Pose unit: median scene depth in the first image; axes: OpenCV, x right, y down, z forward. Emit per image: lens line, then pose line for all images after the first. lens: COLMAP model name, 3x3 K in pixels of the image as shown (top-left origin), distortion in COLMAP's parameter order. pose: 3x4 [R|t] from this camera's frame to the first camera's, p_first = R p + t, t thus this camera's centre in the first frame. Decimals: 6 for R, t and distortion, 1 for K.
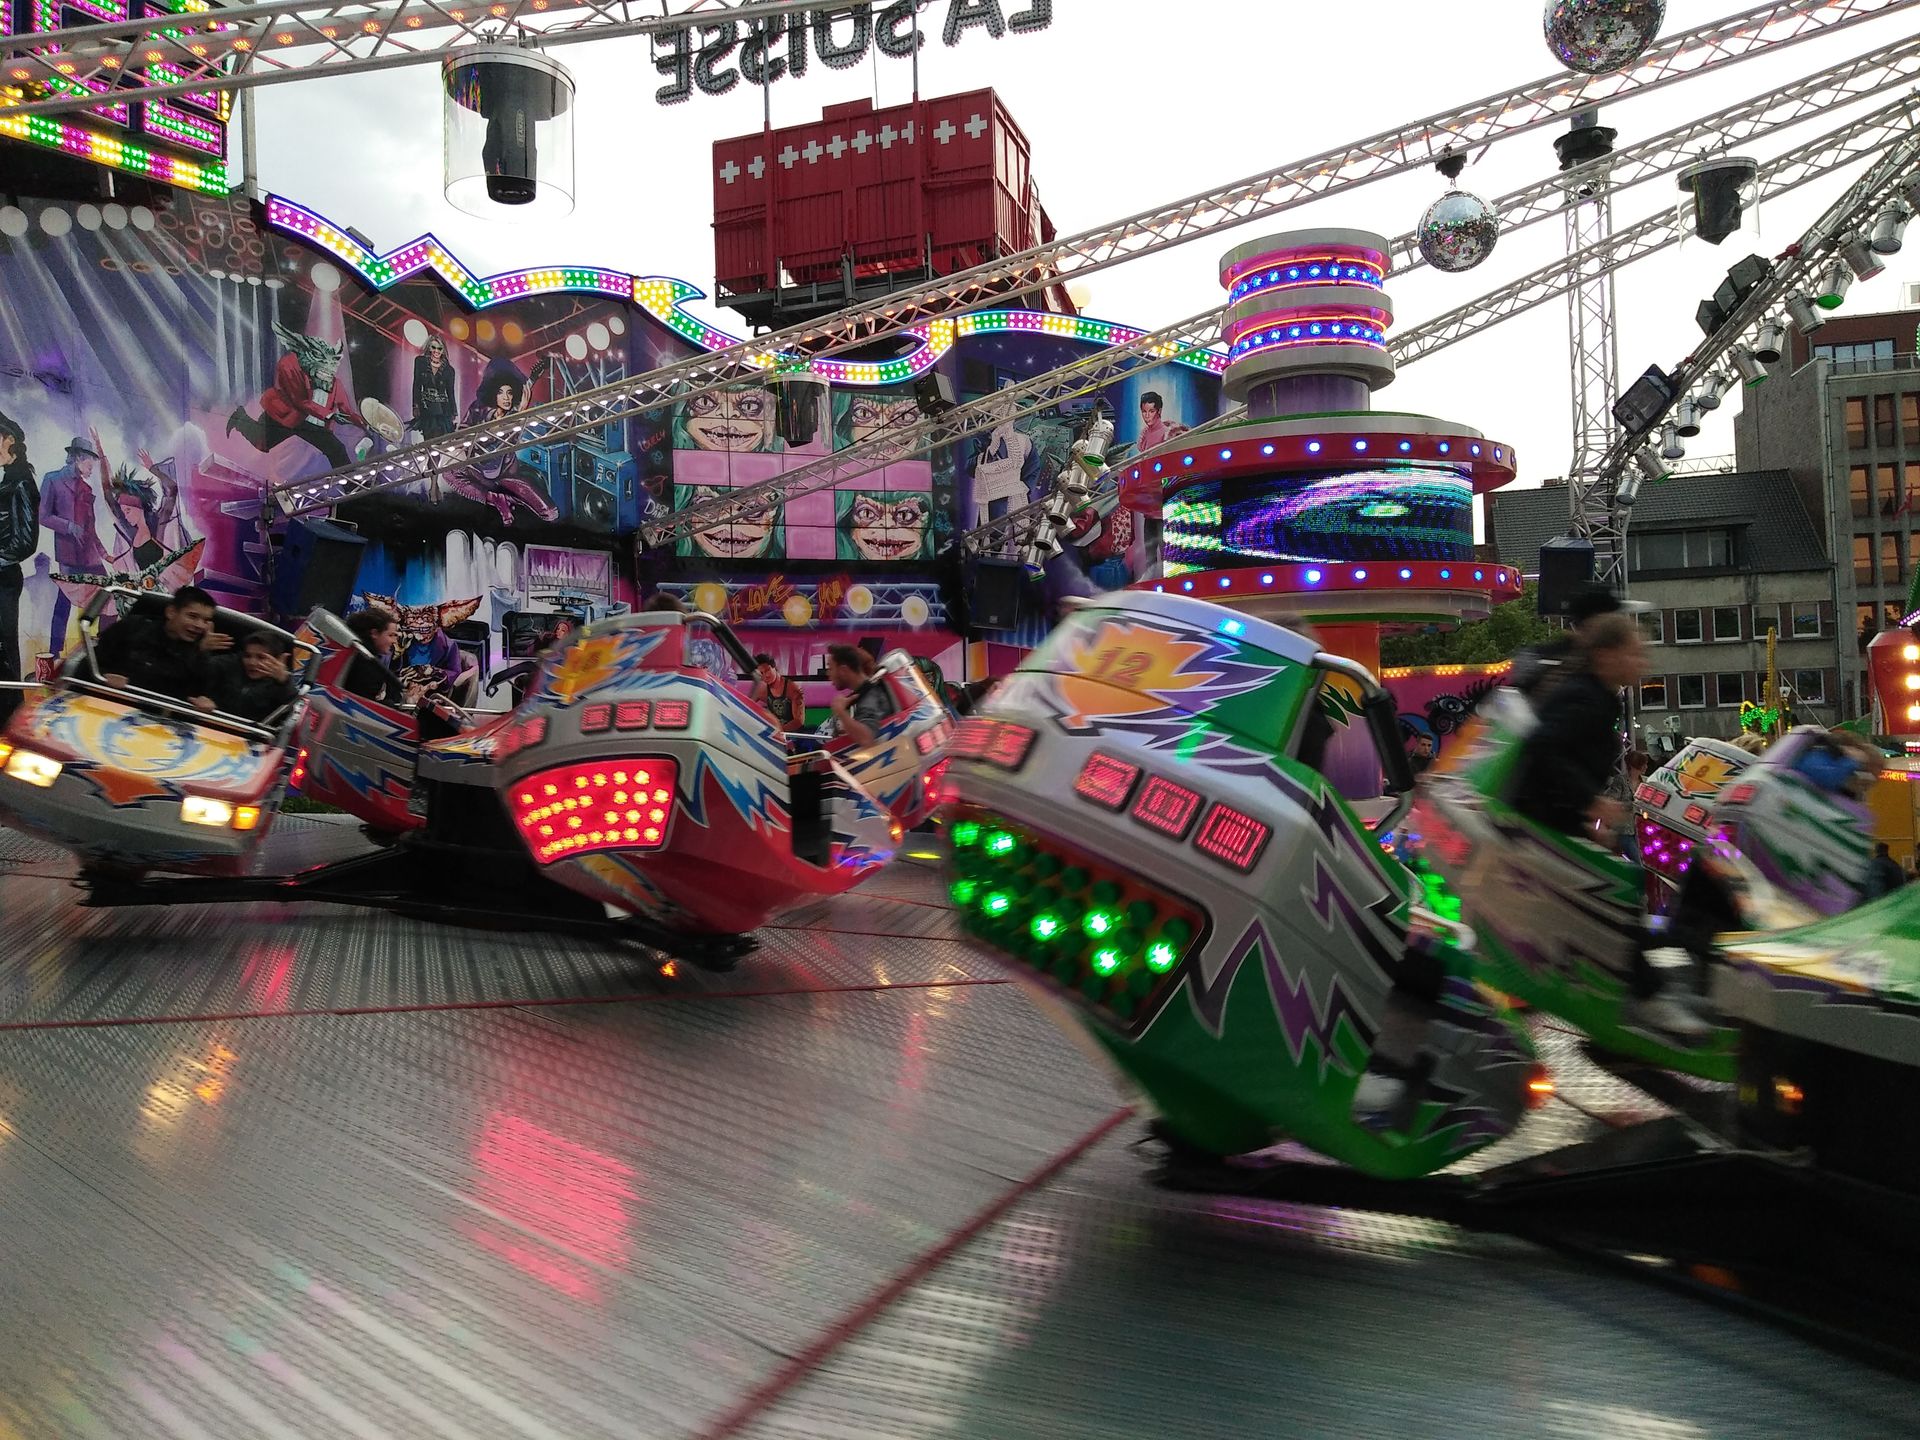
lens RADIAL K [[1464.1, 0, 964.0], [0, 1464.1, 676.4], [0, 0, 1]] dist [0.042547, -0.024238]
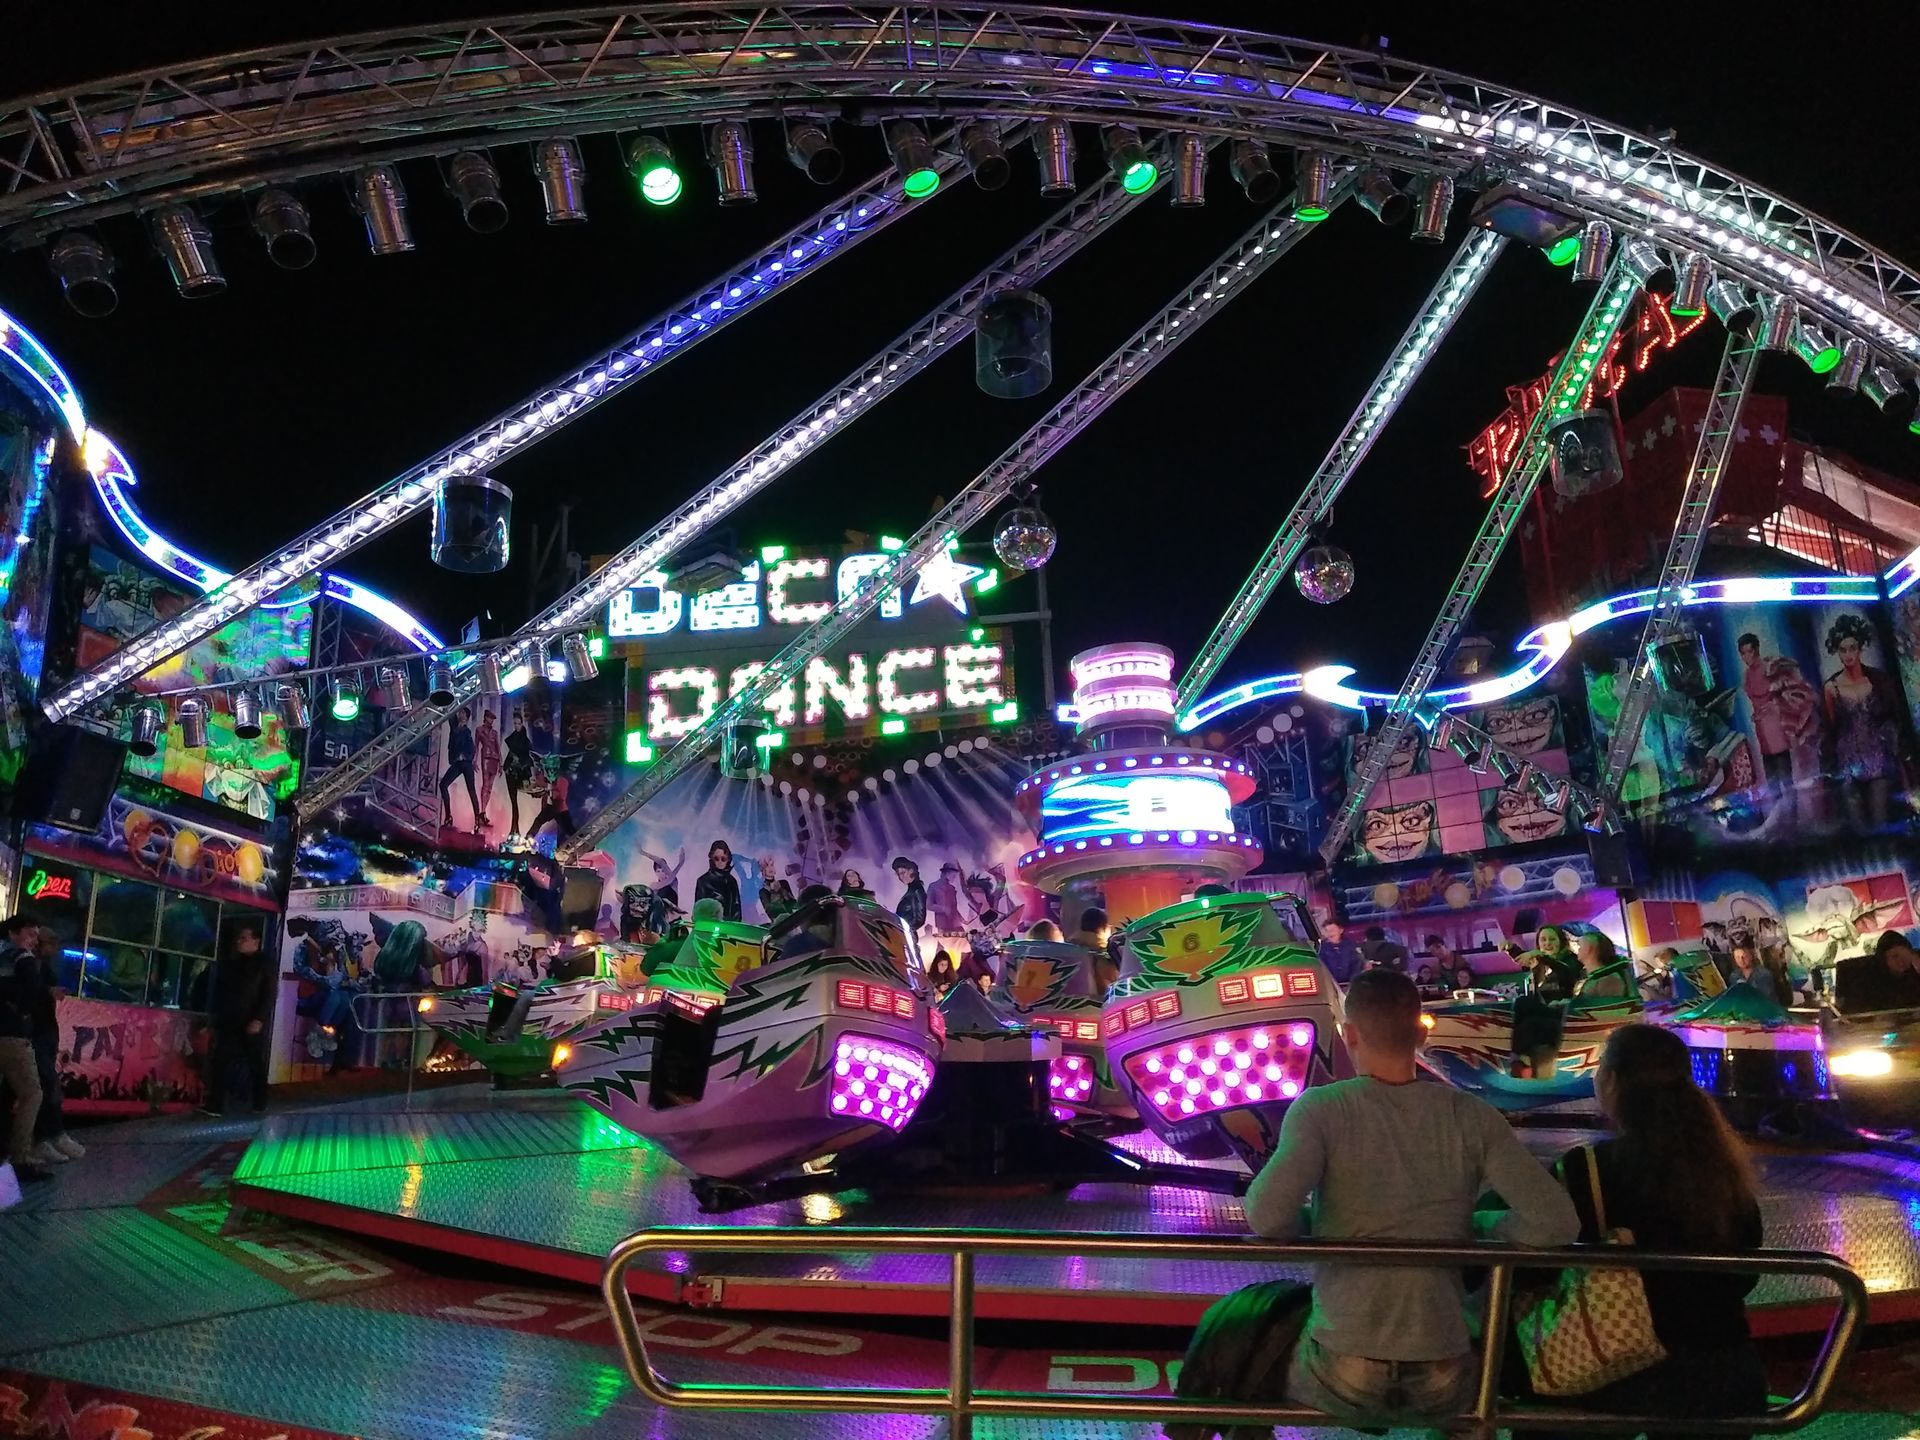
lens RADIAL K [[1464.1, 0, 944.5], [0, 1464.1, 668.1], [0, 0, 1]] dist [0.042547, -0.024238]
pose [[0.487758, -0.266629, -0.831265, 0.750273], [0.055562, 0.959768, -0.275244, 0.087304], [0.871209, 0.088065, 0.482949, 0.019964]]
